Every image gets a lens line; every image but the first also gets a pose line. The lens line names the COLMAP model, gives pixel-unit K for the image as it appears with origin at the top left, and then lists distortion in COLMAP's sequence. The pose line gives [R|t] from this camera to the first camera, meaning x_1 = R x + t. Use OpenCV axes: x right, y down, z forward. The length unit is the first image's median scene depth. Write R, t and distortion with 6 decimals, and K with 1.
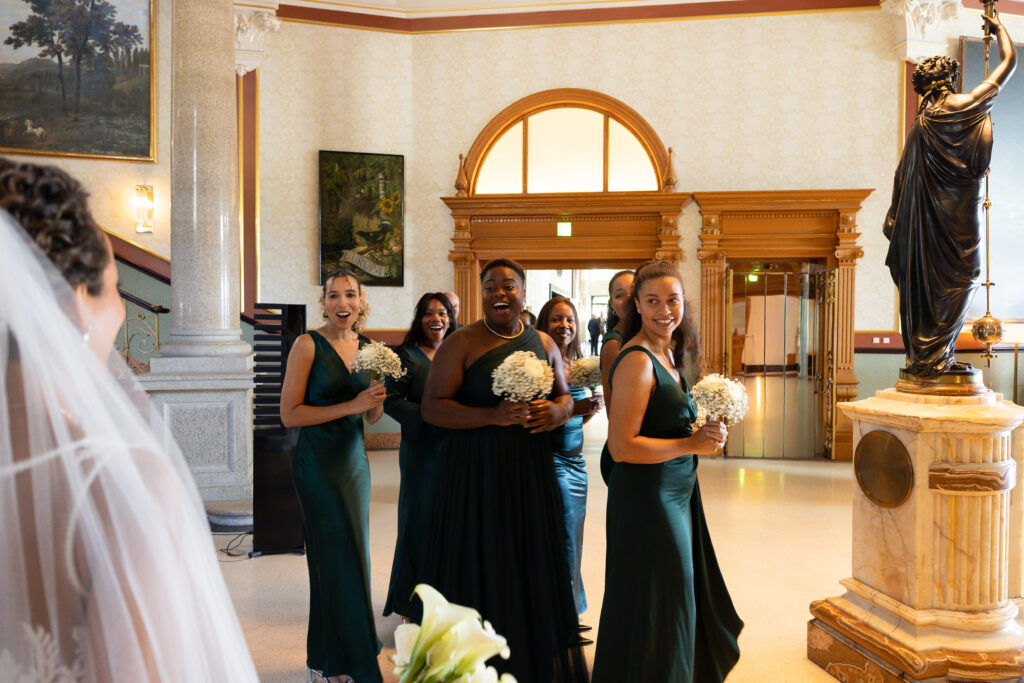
lens RADIAL K [[701.1, 0, 522.5], [0, 701.1, 344.2], [0, 0, 1]] dist [0.000216, 0.003319]
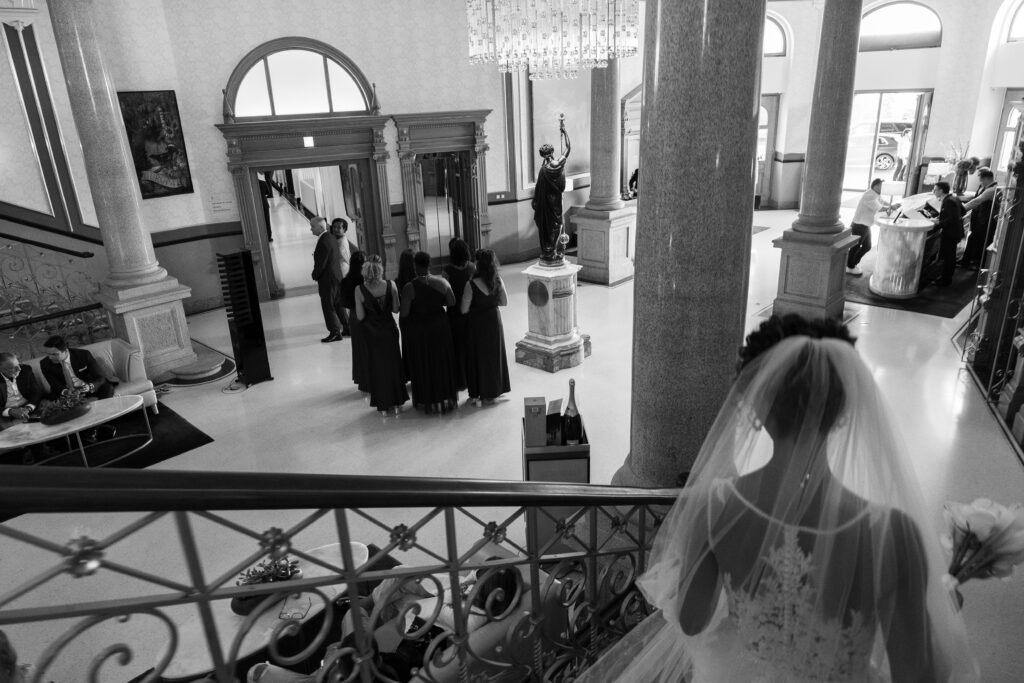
lens RADIAL K [[687.6, 0, 512.0], [0, 687.6, 341.5], [0, 0, 1]] dist [0.002082, 0.001651]
pose [[0.840196, -0.223966, 0.493873, -0.387055], [0.059675, 0.943383, 0.326293, -0.215256], [-0.538990, -0.244679, 0.805991, -0.484548]]
